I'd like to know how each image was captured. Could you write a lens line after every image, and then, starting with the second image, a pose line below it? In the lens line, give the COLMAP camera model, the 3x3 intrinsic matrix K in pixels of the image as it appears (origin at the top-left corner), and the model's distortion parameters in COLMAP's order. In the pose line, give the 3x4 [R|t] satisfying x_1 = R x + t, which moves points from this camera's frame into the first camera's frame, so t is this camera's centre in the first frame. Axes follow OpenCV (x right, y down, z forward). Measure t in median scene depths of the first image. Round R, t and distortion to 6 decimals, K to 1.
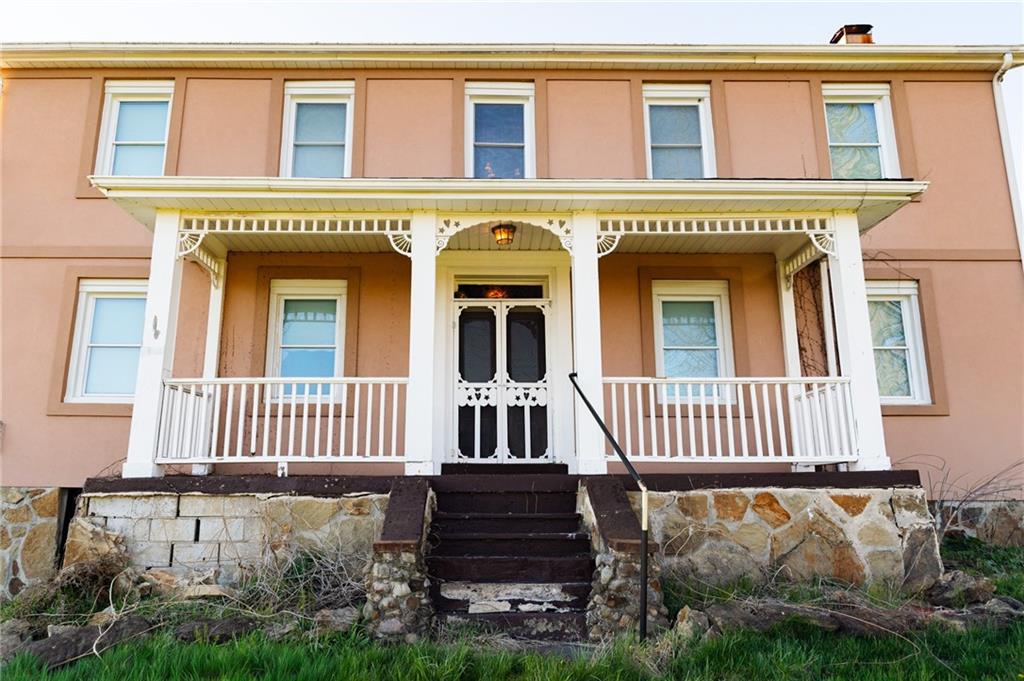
lens RADIAL K [[735.6, 0, 512.0], [0, 735.6, 340.5], [0, 0, 1]] dist [0.002807, -0.000675]
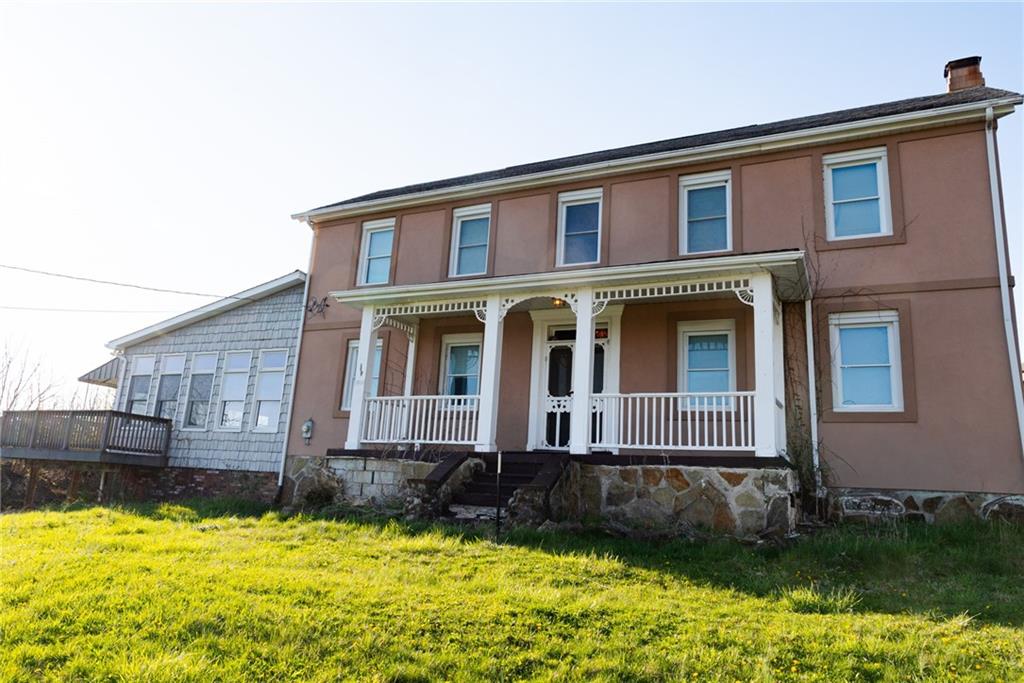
lens RADIAL K [[689.9, 0, 512.0], [0, 689.9, 341.5], [0, 0, 1]] dist [0.002030, -0.000716]
pose [[0.899437, -0.044273, -0.434803, 0.589561], [0.036850, 0.998996, -0.025494, -0.028919], [0.435495, 0.006908, 0.900165, -0.384516]]
